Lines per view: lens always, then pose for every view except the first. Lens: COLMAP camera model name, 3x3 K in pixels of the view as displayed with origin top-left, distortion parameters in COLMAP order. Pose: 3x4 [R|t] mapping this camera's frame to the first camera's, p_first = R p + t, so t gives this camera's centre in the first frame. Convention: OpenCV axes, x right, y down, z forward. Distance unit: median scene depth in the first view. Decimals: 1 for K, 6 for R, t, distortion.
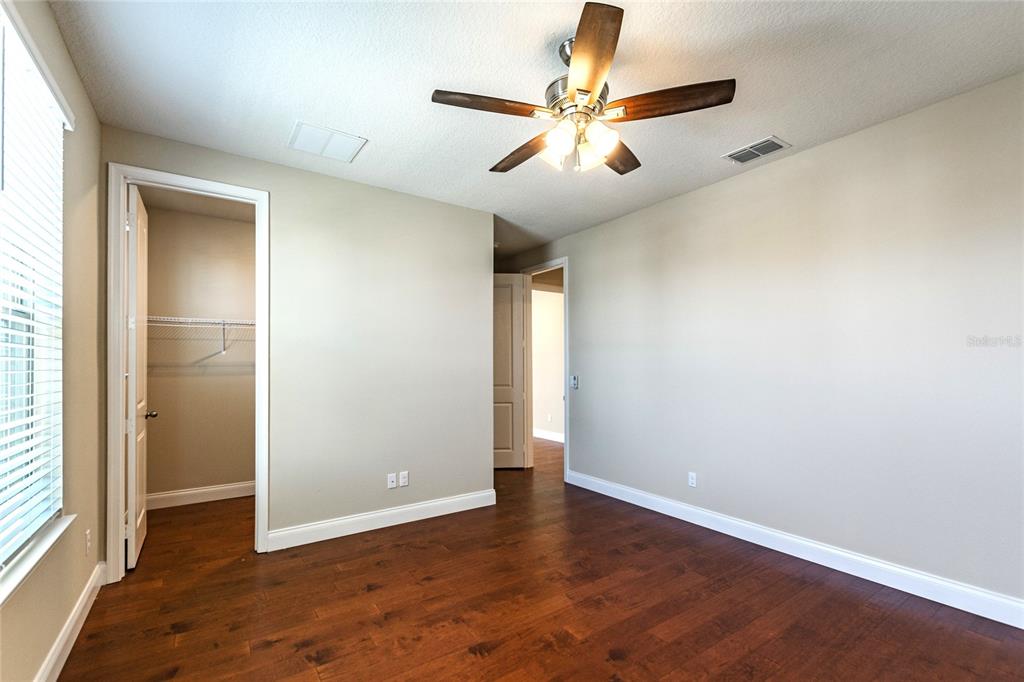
lens RADIAL K [[450.7, 0, 488.0], [0, 450.7, 357.0], [0, 0, 1]] dist [0.004706, -0.000854]
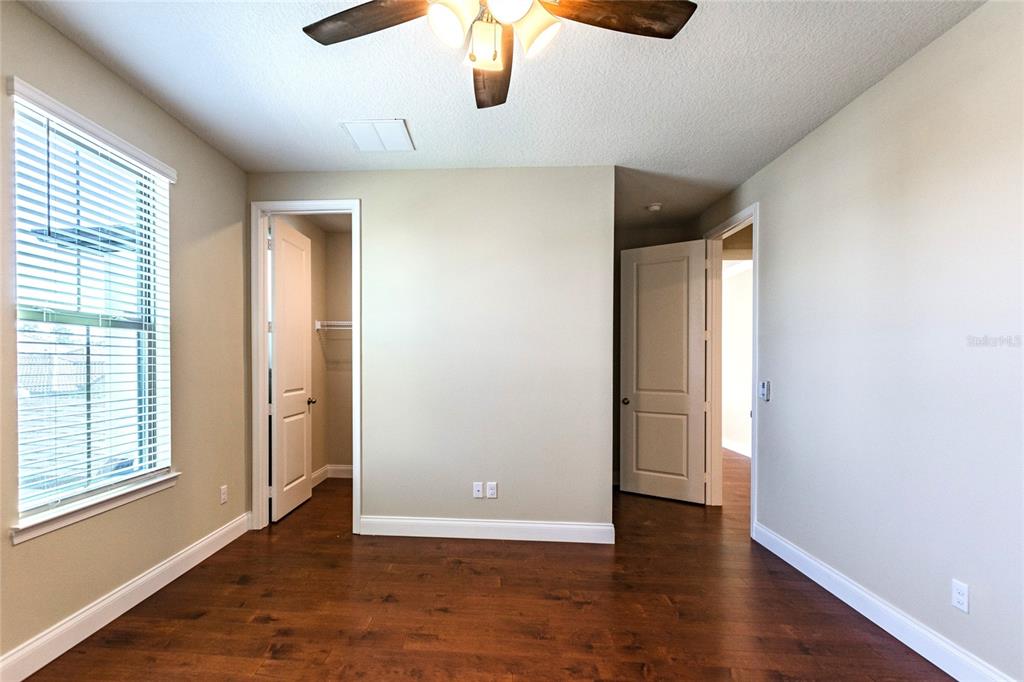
lens RADIAL K [[450.7, 0, 523.8], [0, 450.7, 364.6], [0, 0, 1]] dist [0.004706, -0.000854]
pose [[0.790114, 0.009569, -0.612885, 0.415542], [0.001764, 0.999839, 0.017884, 0.005093], [0.612957, -0.015212, 0.789970, 0.338966]]
